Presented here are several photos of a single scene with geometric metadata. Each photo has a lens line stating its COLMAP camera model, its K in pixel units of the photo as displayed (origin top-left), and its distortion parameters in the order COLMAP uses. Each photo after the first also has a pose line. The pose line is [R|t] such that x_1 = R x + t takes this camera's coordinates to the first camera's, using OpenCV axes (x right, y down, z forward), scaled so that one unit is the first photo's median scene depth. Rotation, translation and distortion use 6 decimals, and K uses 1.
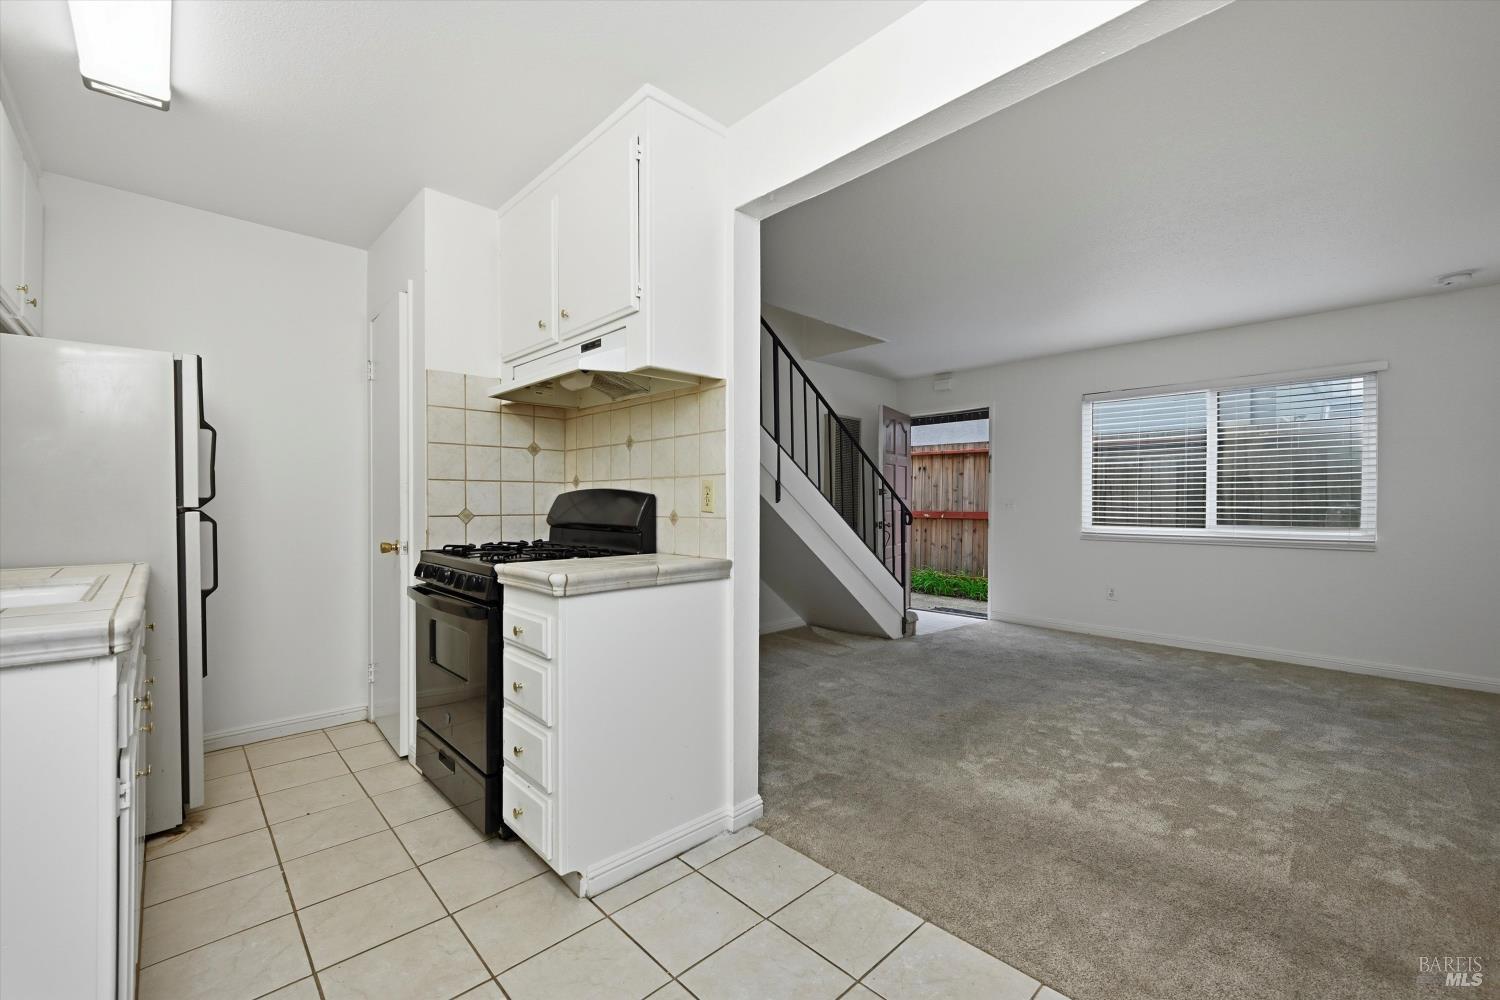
lens RADIAL K [[618.2, 0, 758.6], [0, 618.2, 502.1], [0, 0, 1]] dist [-0.001038, 0.000968]
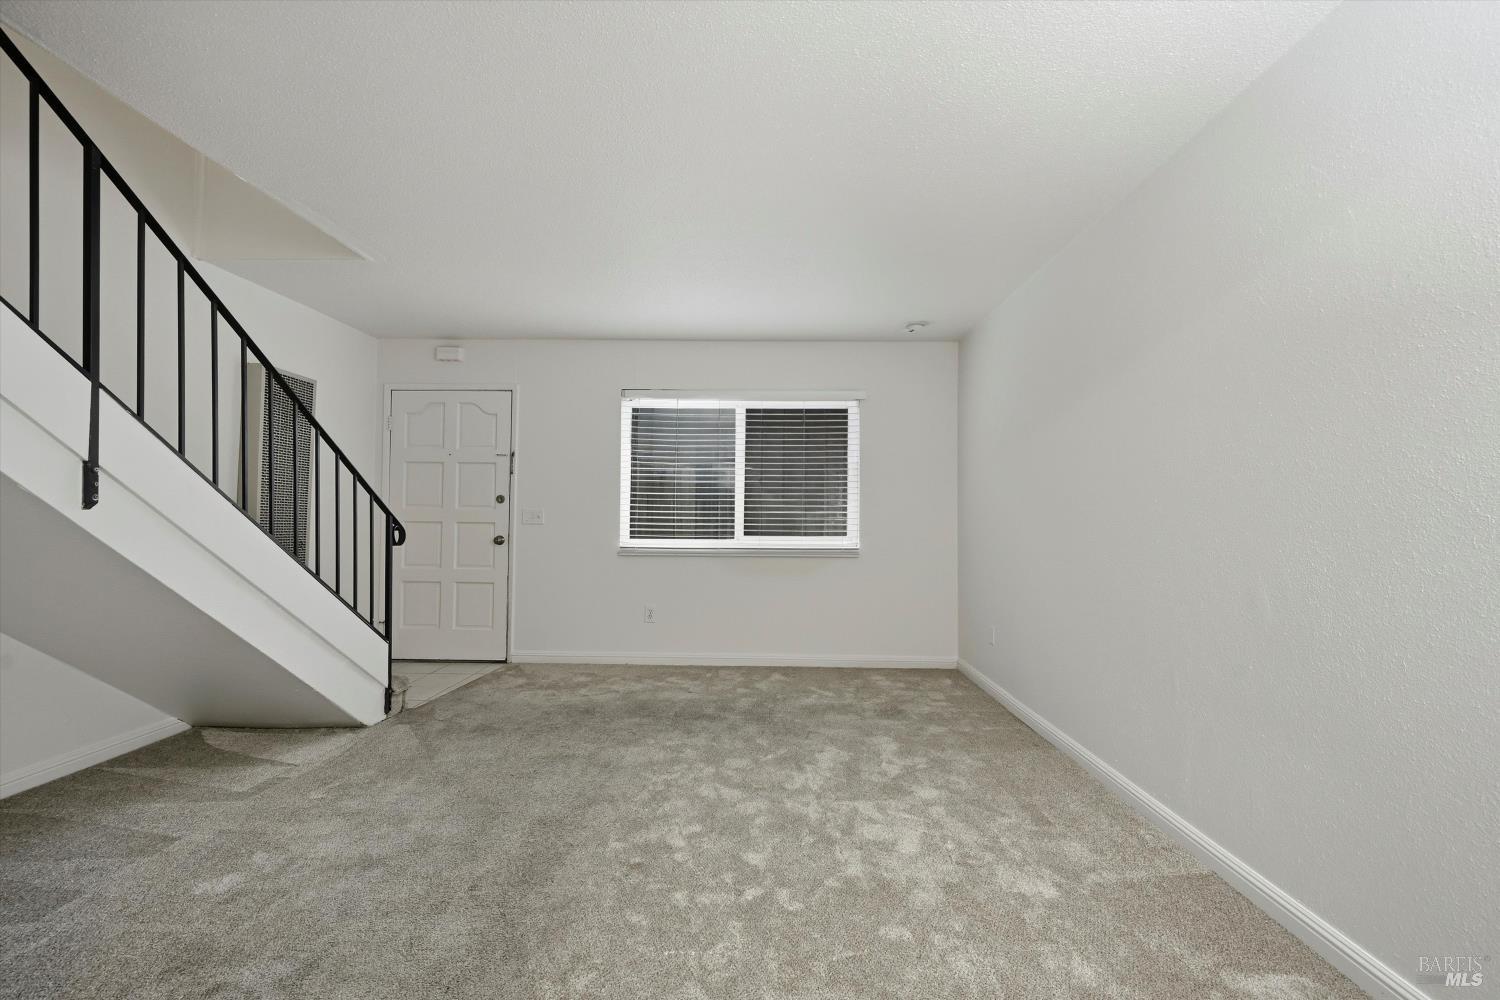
lens RADIAL K [[618.2, 0, 748.5], [0, 618.2, 501.2], [0, 0, 1]] dist [-0.001038, 0.000968]
pose [[0.714944, 0.018719, 0.698931, 0.063939], [-0.006105, 0.999771, -0.020532, 0.001903], [-0.699155, 0.010412, 0.714894, 0.357765]]
